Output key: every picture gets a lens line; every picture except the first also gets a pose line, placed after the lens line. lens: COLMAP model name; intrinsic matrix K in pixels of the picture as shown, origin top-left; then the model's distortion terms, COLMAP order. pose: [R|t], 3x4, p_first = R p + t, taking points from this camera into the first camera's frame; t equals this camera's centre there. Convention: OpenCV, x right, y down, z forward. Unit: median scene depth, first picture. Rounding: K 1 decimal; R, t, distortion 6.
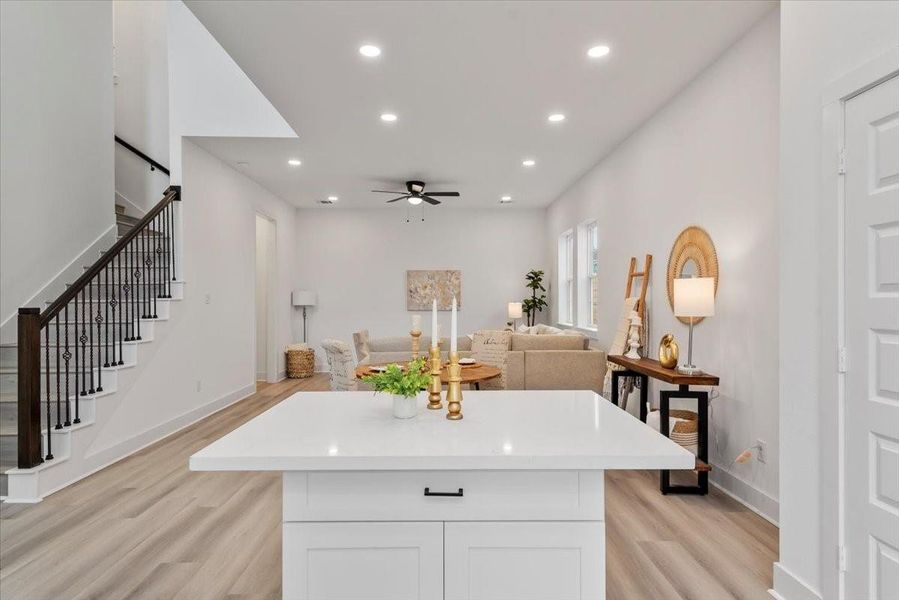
lens RADIAL K [[476.9, 0, 447.2], [0, 476.9, 303.6], [0, 0, 1]] dist [0.026170, -0.013870]
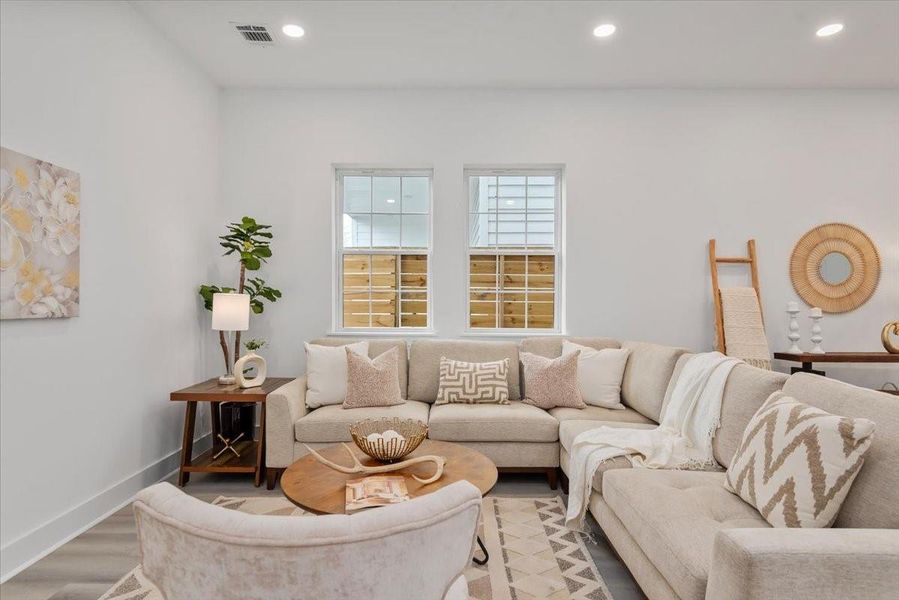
lens RADIAL K [[476.9, 0, 447.9], [0, 476.9, 299.8], [0, 0, 1]] dist [0.026170, -0.013870]
pose [[0.017602, 0.003730, 0.999838, -0.315501], [0.003421, 0.999987, -0.003791, 0.007572], [-0.999839, 0.003487, 0.017589, 0.990151]]
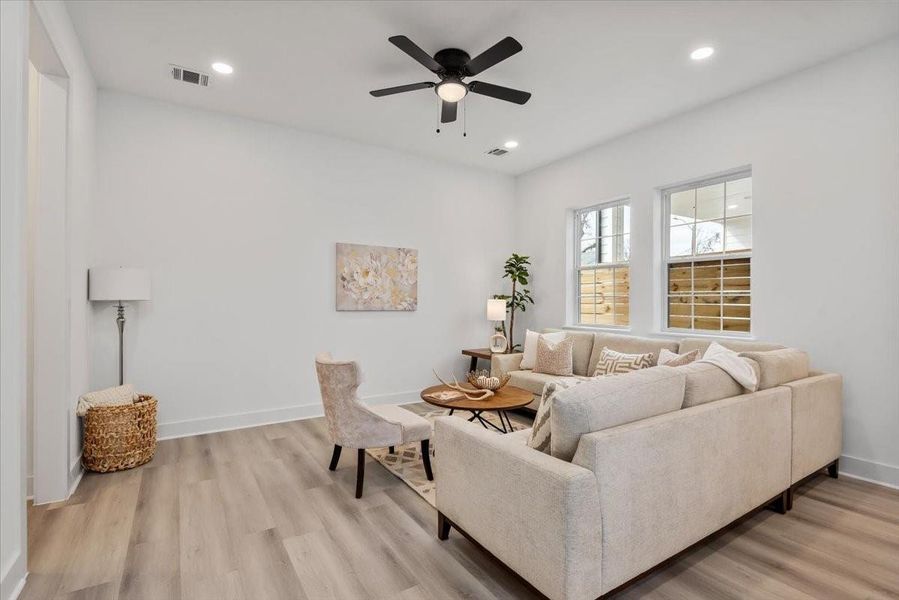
lens RADIAL K [[421.0, 0, 445.7], [0, 421.0, 302.9], [0, 0, 1]] dist [0.014564, -0.012795]
pose [[0.853901, 0.005624, 0.520405, -0.303553], [-0.002802, 0.999977, -0.006209, 0.009400], [-0.520428, 0.003844, 0.853897, 0.617799]]
